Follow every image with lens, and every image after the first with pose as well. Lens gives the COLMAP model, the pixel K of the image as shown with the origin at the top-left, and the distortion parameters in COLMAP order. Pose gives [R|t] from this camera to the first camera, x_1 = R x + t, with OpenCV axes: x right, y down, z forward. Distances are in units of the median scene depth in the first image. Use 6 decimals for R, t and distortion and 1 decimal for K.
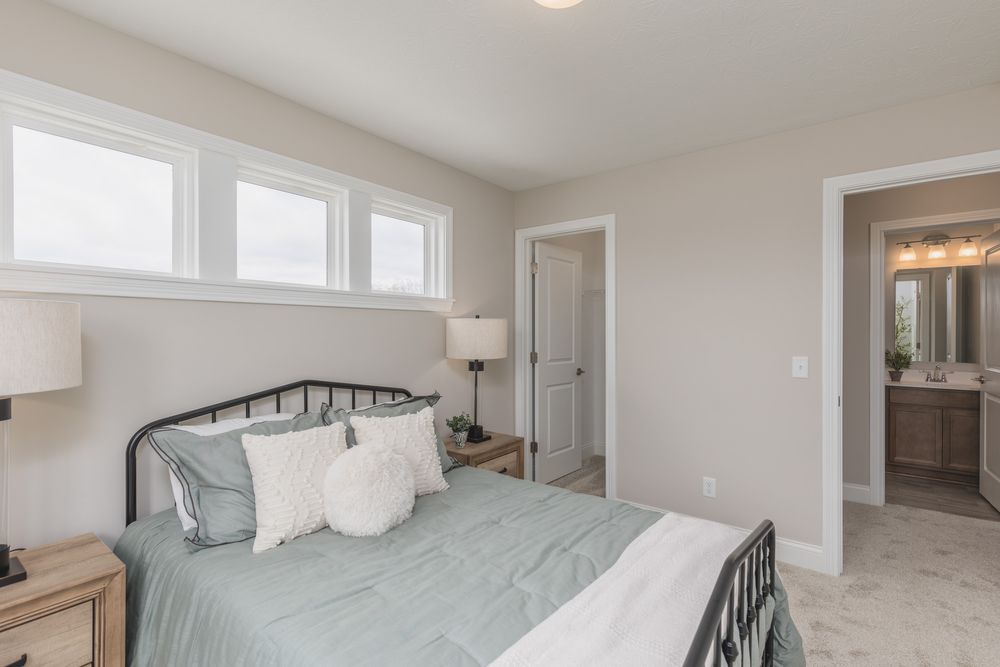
lens RADIAL K [[459.4, 0, 506.7], [0, 459.4, 335.8], [0, 0, 1]] dist [-0.000669, -0.000152]
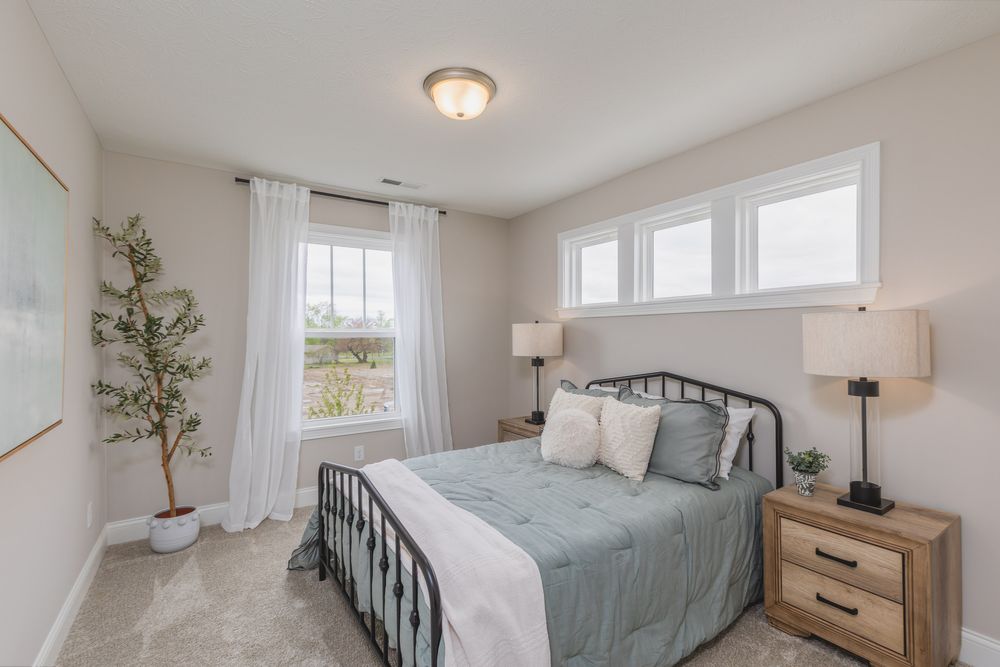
lens RADIAL K [[459.4, 0, 506.7], [0, 459.4, 335.8], [0, 0, 1]] dist [-0.000669, -0.000152]
pose [[-0.322408, -0.003667, -0.946594, 1.011745], [-0.012367, 0.999923, 0.000339, -0.000127], [0.946520, 0.011815, -0.322429, 1.091647]]
